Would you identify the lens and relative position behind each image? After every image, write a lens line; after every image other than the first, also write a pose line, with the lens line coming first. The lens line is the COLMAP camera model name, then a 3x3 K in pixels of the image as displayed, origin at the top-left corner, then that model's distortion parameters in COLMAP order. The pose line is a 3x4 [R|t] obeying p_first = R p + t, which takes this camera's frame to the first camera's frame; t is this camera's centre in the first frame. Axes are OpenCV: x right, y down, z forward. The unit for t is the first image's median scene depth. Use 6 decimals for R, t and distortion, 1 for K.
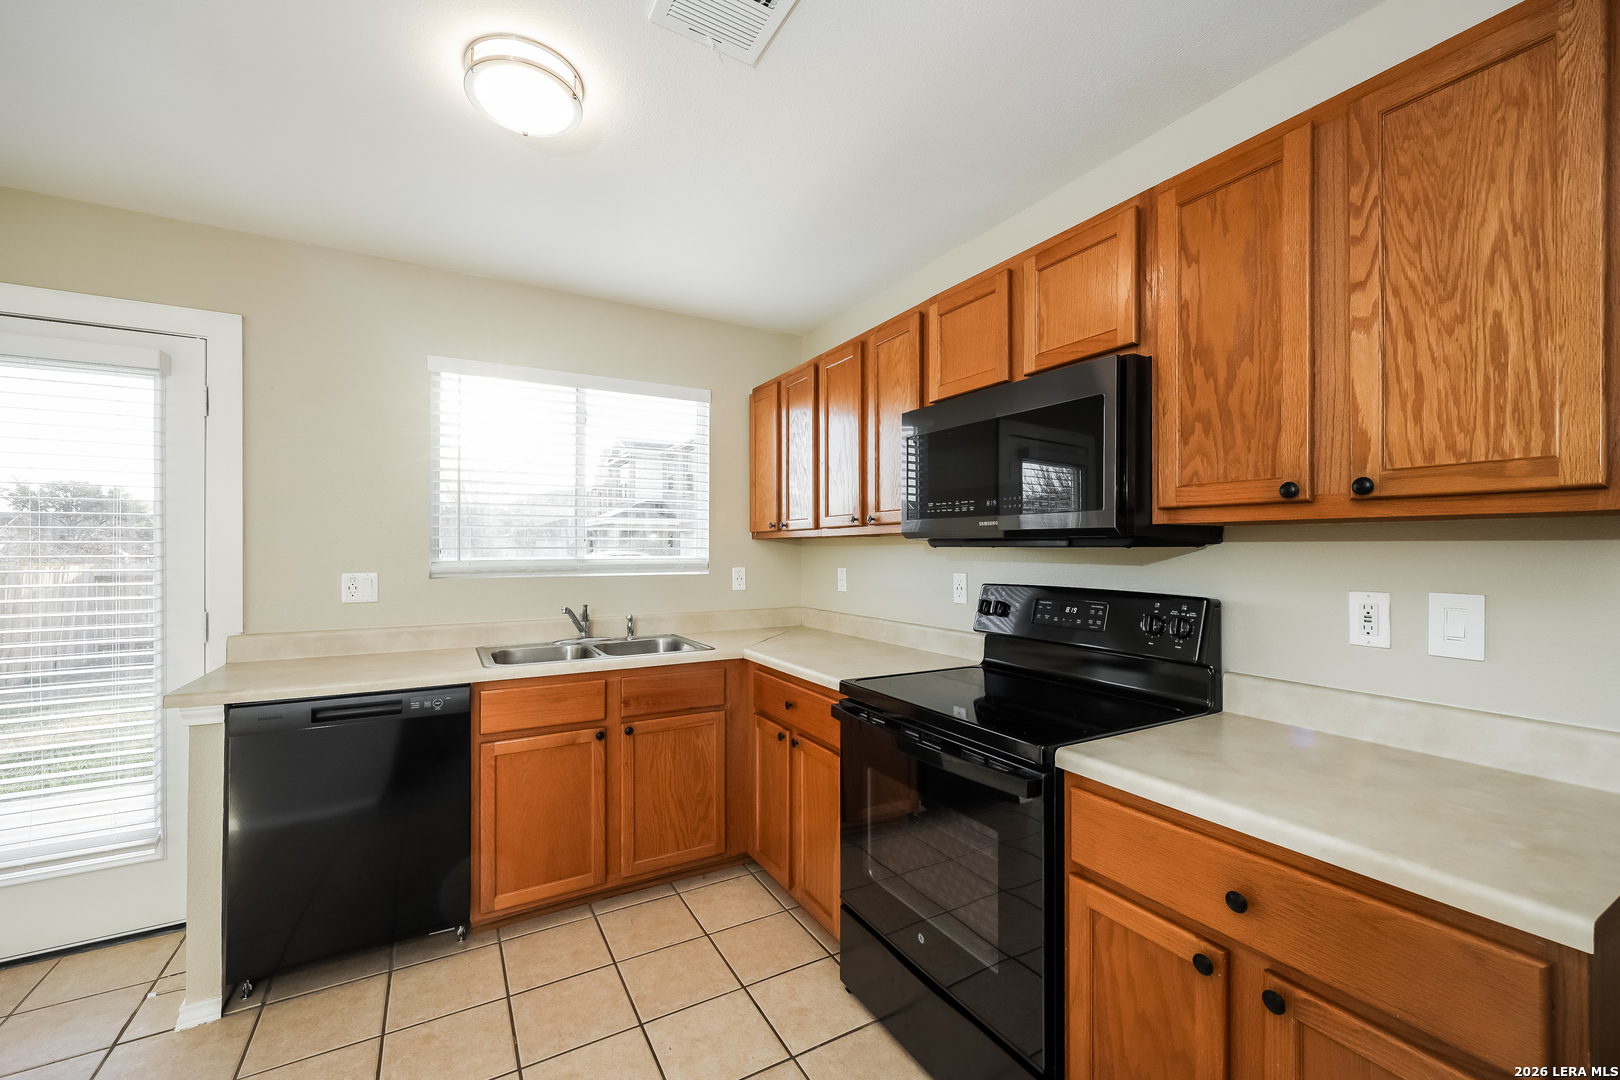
lens RADIAL K [[646.1, 0, 805.8], [0, 646.1, 546.0], [0, 0, 1]] dist [-0.000090, -0.000463]
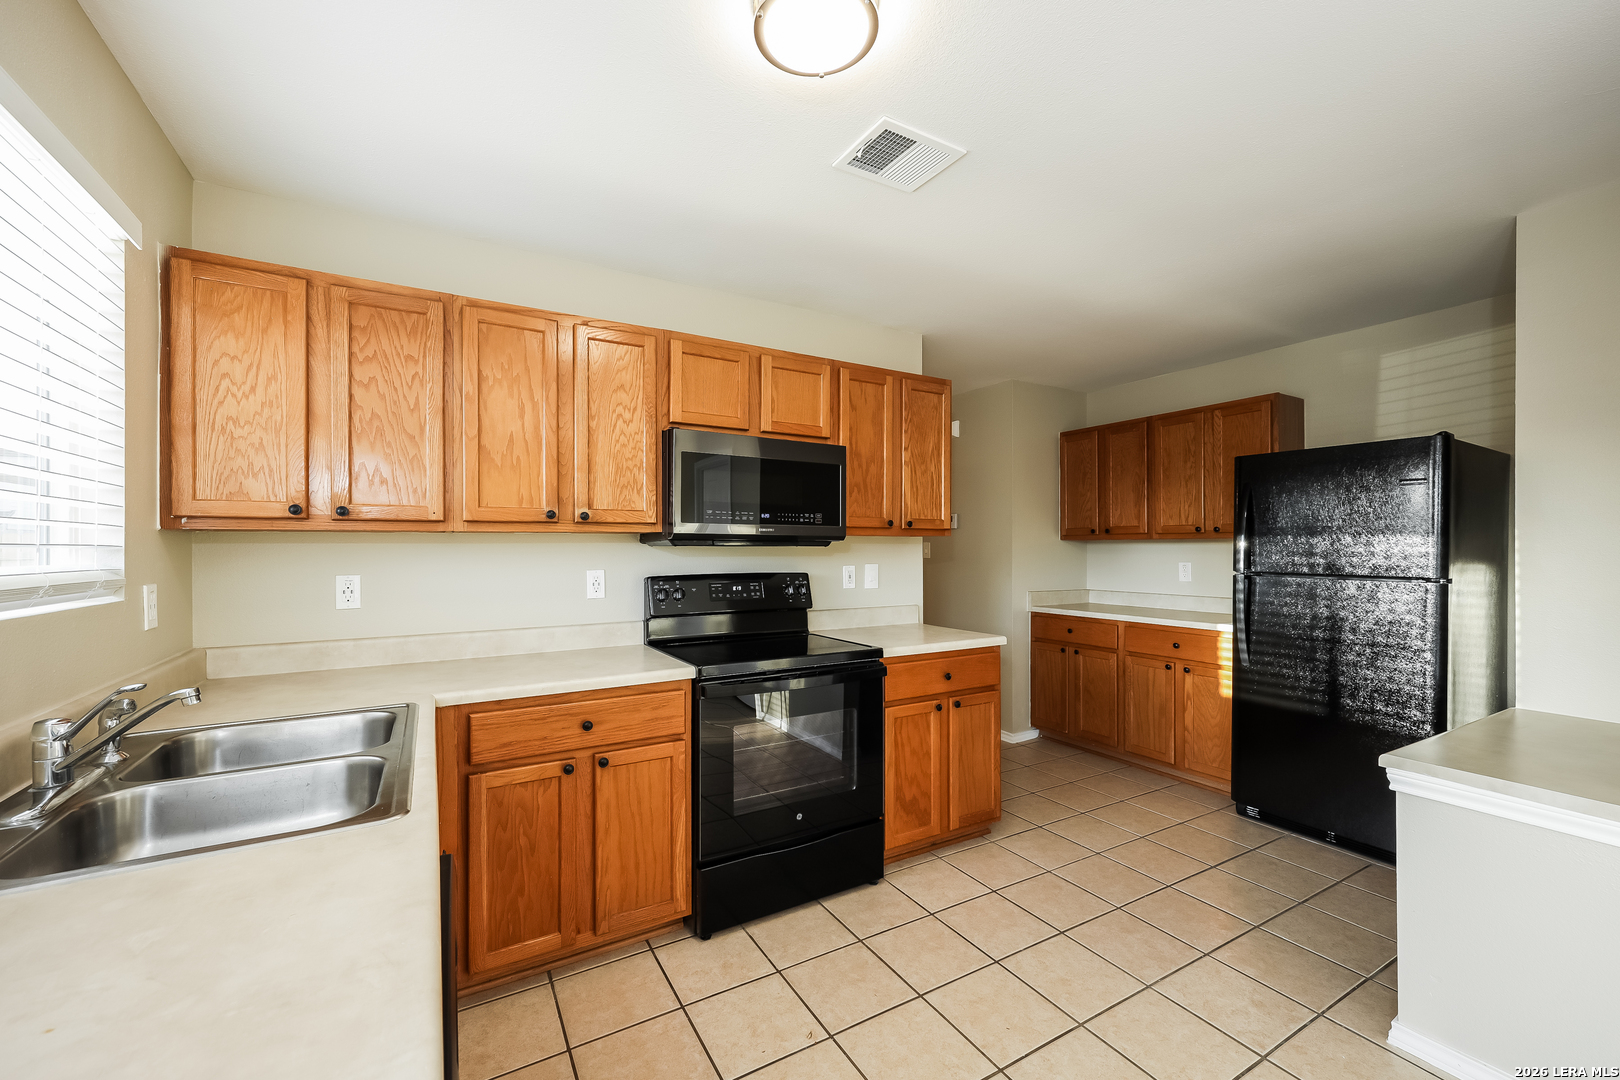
lens RADIAL K [[646.1, 0, 805.8], [0, 646.1, 546.0], [0, 0, 1]] dist [-0.000090, -0.000463]
pose [[-0.005415, 0.001196, 0.999985, -1.545670], [-0.004188, 0.999990, -0.001218, 0.003526], [-0.999977, -0.004195, -0.005410, 1.212804]]
